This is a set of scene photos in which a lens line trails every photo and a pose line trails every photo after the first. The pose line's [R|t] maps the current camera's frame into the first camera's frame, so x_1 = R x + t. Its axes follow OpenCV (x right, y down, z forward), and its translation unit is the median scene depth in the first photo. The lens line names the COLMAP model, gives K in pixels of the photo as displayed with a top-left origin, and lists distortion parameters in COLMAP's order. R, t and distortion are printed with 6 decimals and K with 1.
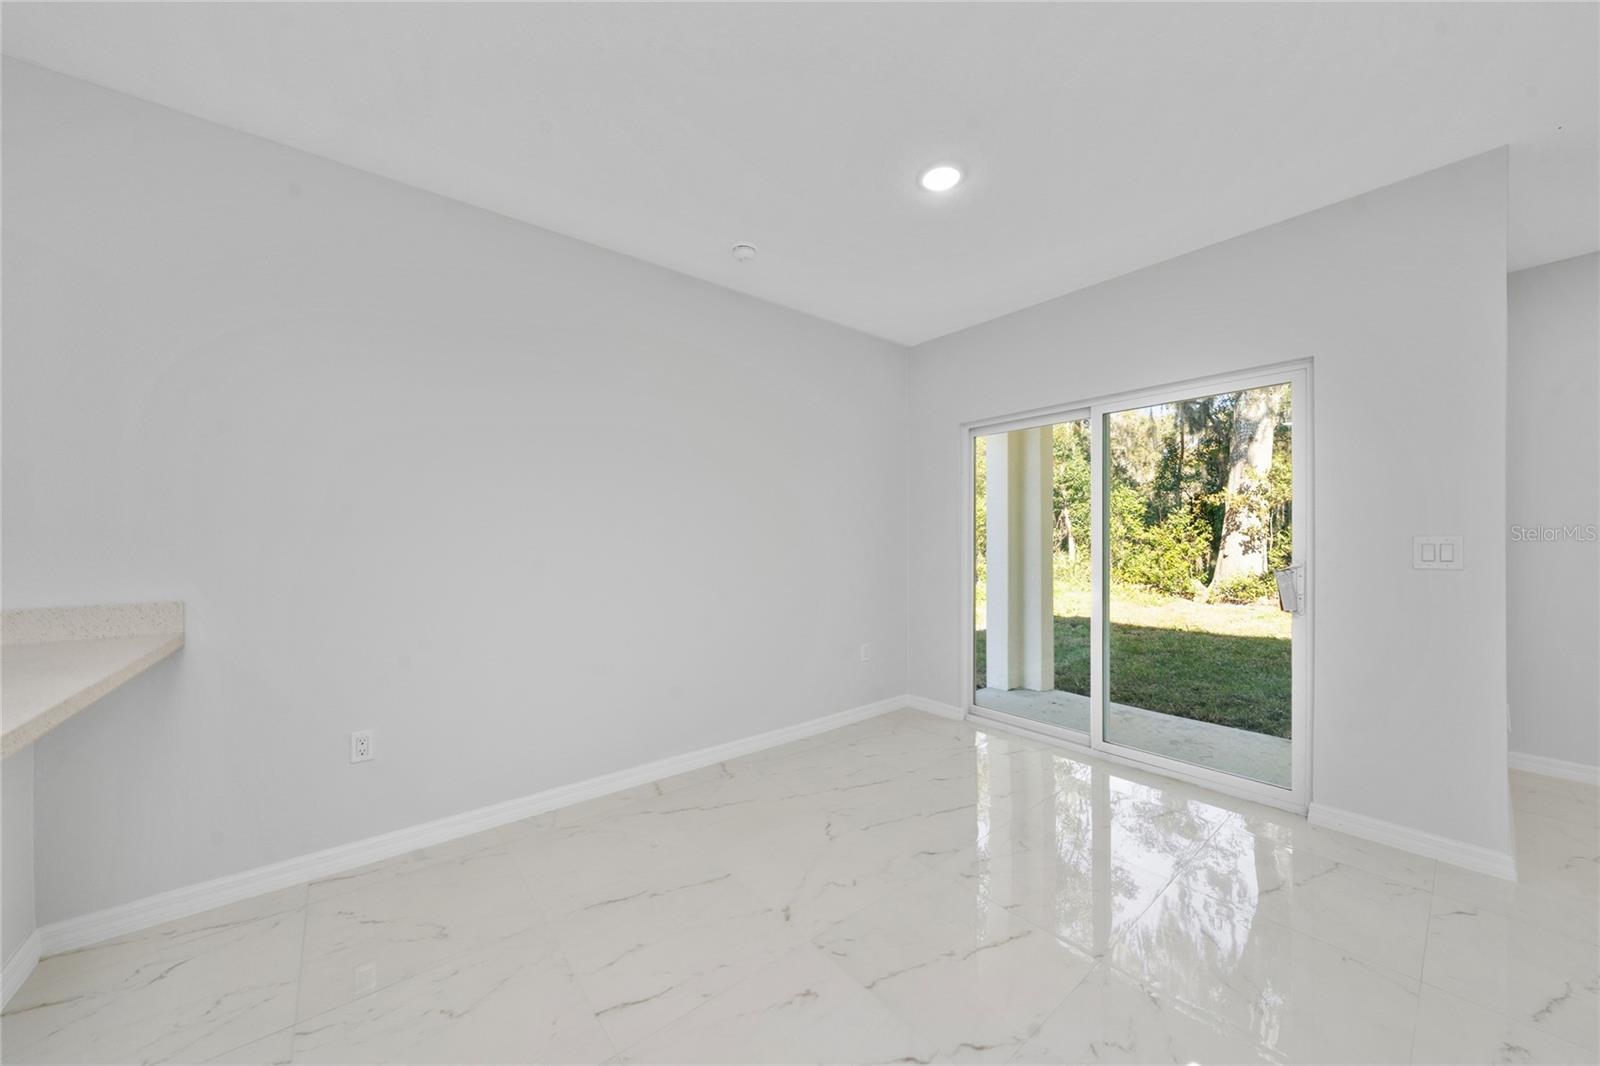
lens RADIAL K [[552.2, 0, 805.0], [0, 552.2, 542.5], [0, 0, 1]] dist [-0.000137, 0.000330]
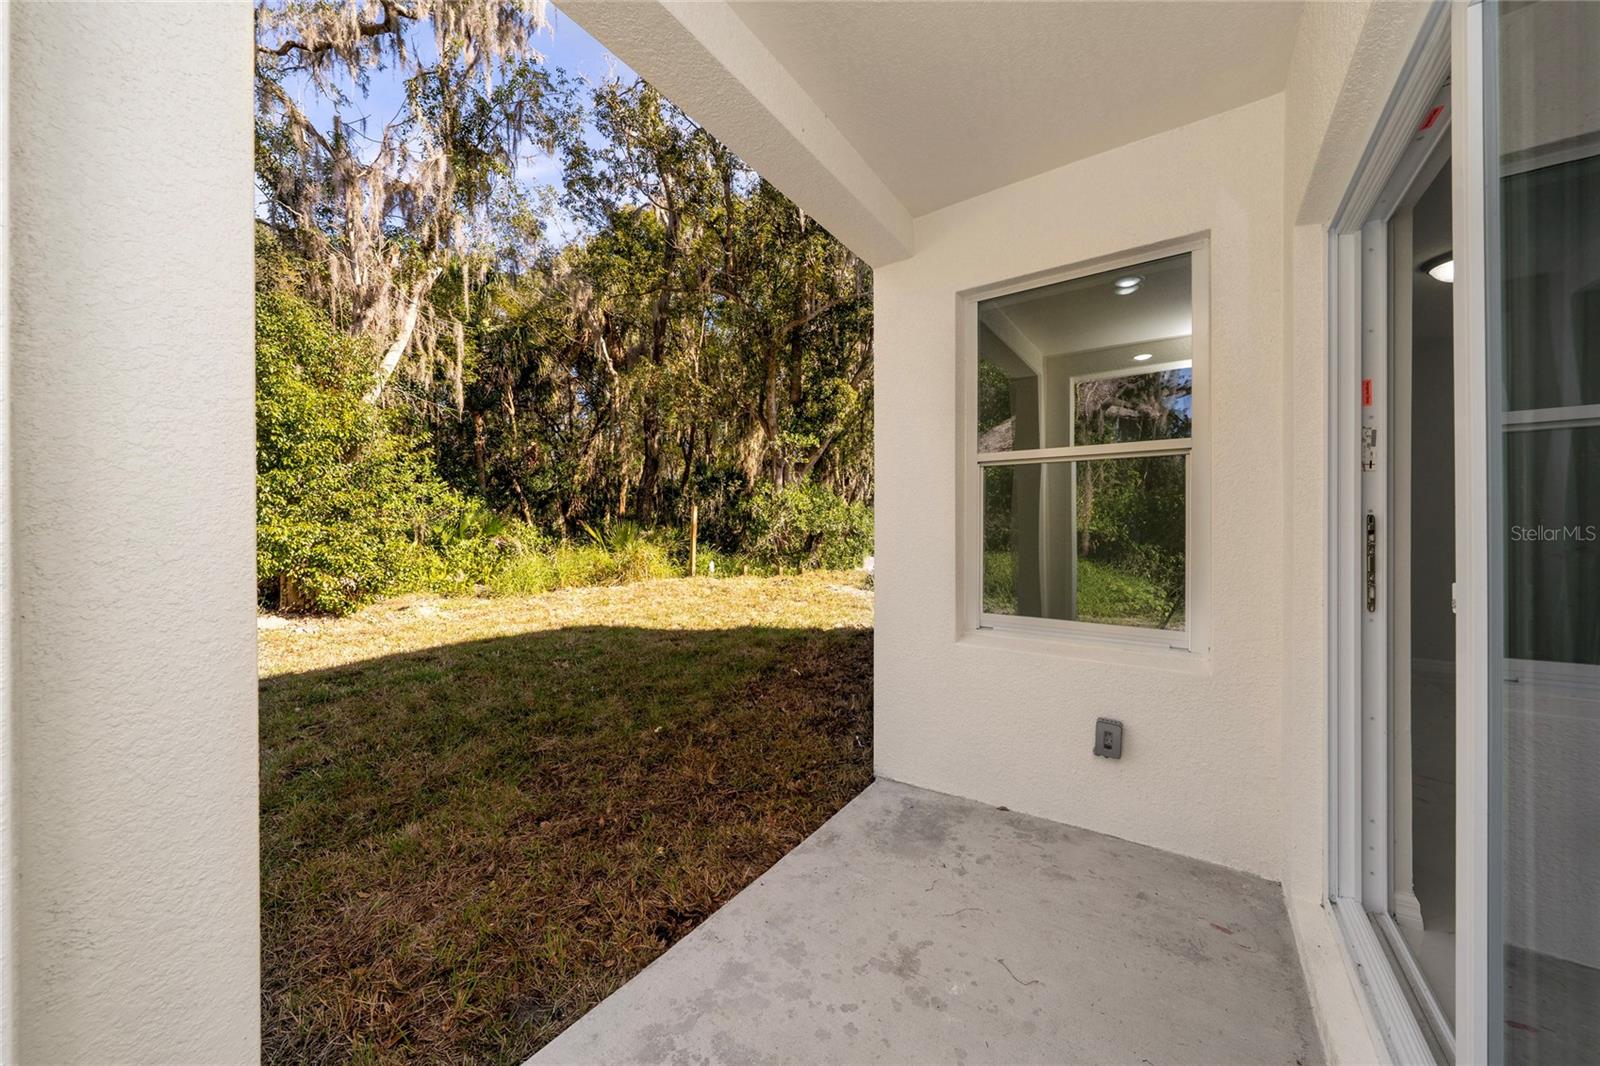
lens RADIAL K [[552.2, 0, 808.4], [0, 552.2, 534.0], [0, 0, 1]] dist [-0.000137, 0.000330]
pose [[-0.266523, 0.003028, 0.963824, 0.092346], [0.001595, 0.999995, -0.002701, 0.009651], [-0.963827, 0.000818, -0.266527, 0.350508]]
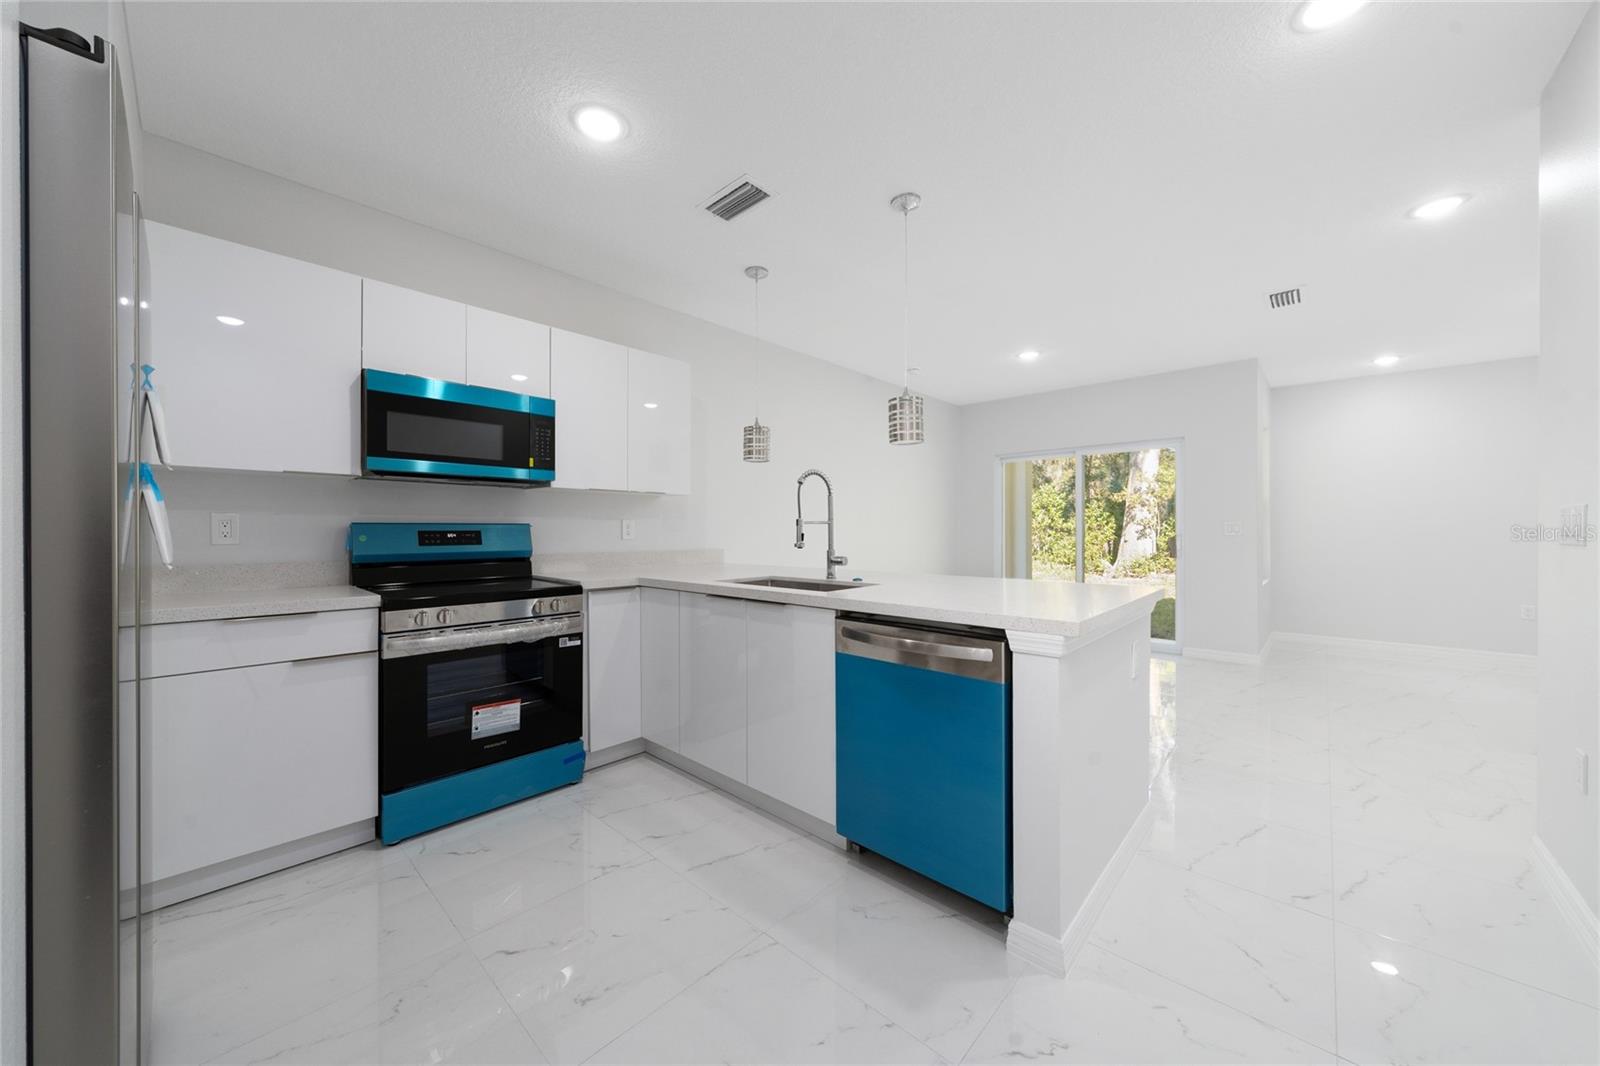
lens RADIAL K [[552.2, 0, 800.5], [0, 552.2, 528.9], [0, 0, 1]] dist [-0.000137, 0.000330]
pose [[0.991399, 0.000429, 0.130877, -0.151543], [0.000476, 0.999976, -0.006885, 0.004280], [-0.130877, 0.006889, 0.991375, -0.168548]]
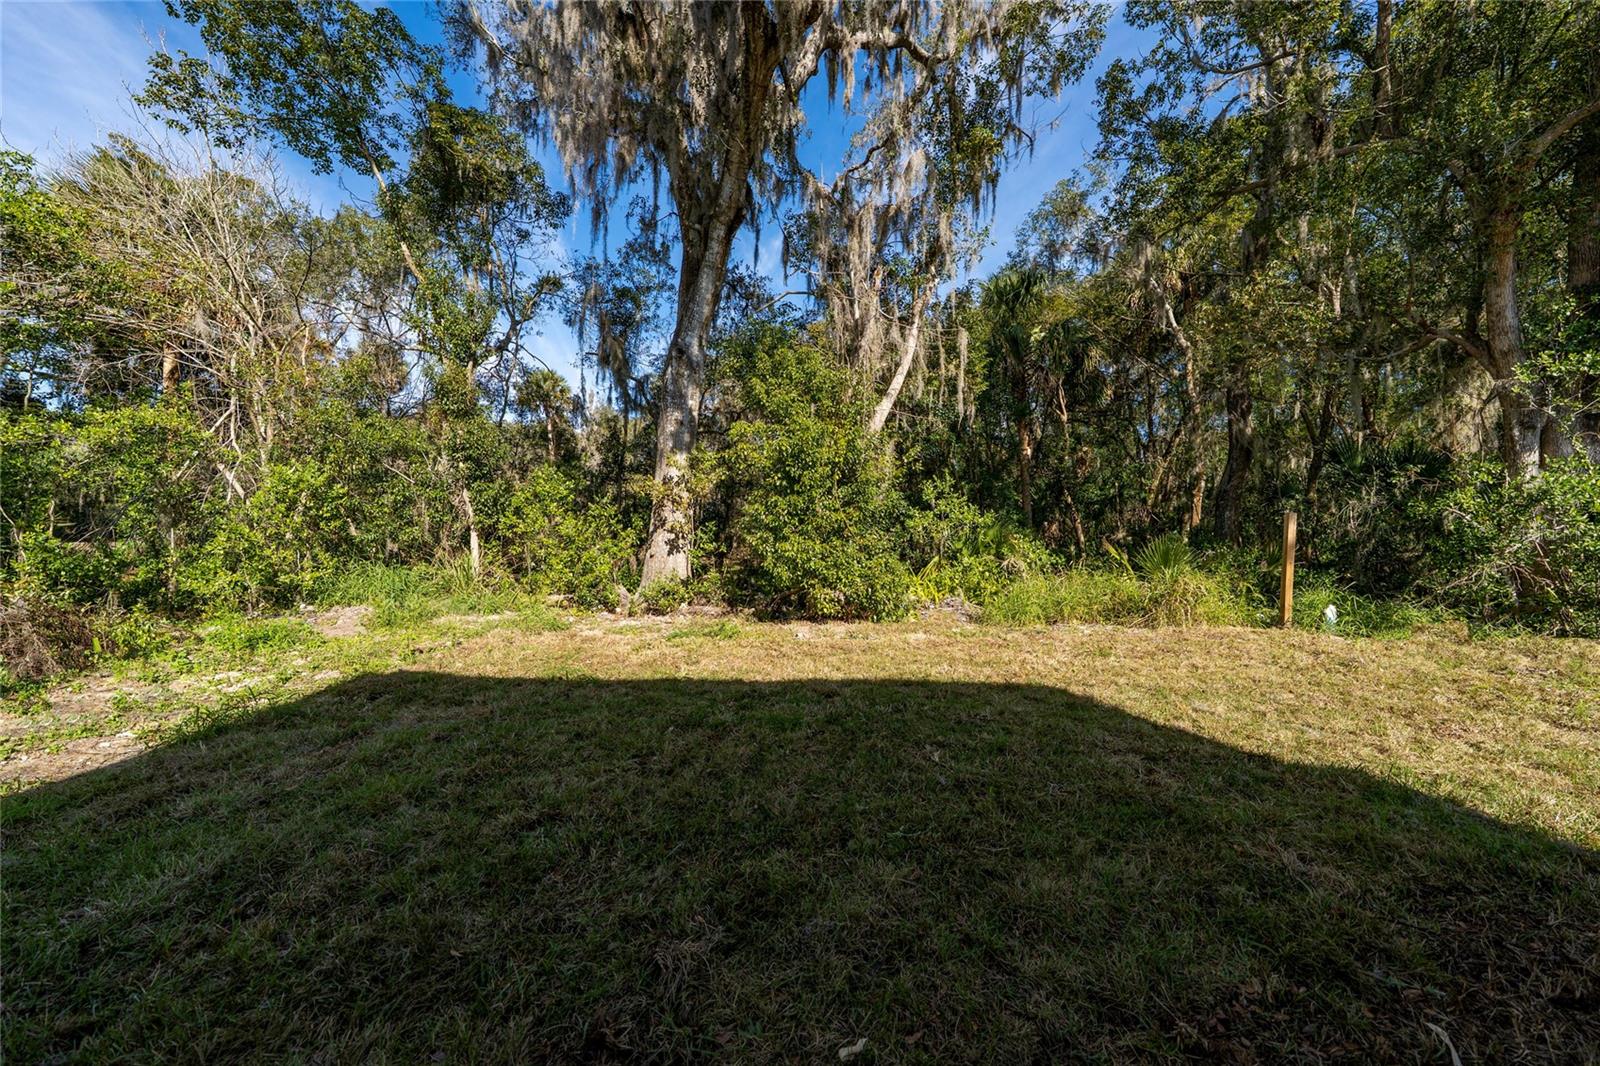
lens RADIAL K [[552.2, 0, 790.8], [0, 552.2, 536.4], [0, 0, 1]] dist [-0.000137, 0.000330]
pose [[0.673118, 0.019252, 0.739285, 0.285857], [-0.017756, 0.999794, -0.009870, -0.002322], [-0.739322, -0.006483, 0.673320, 0.278575]]
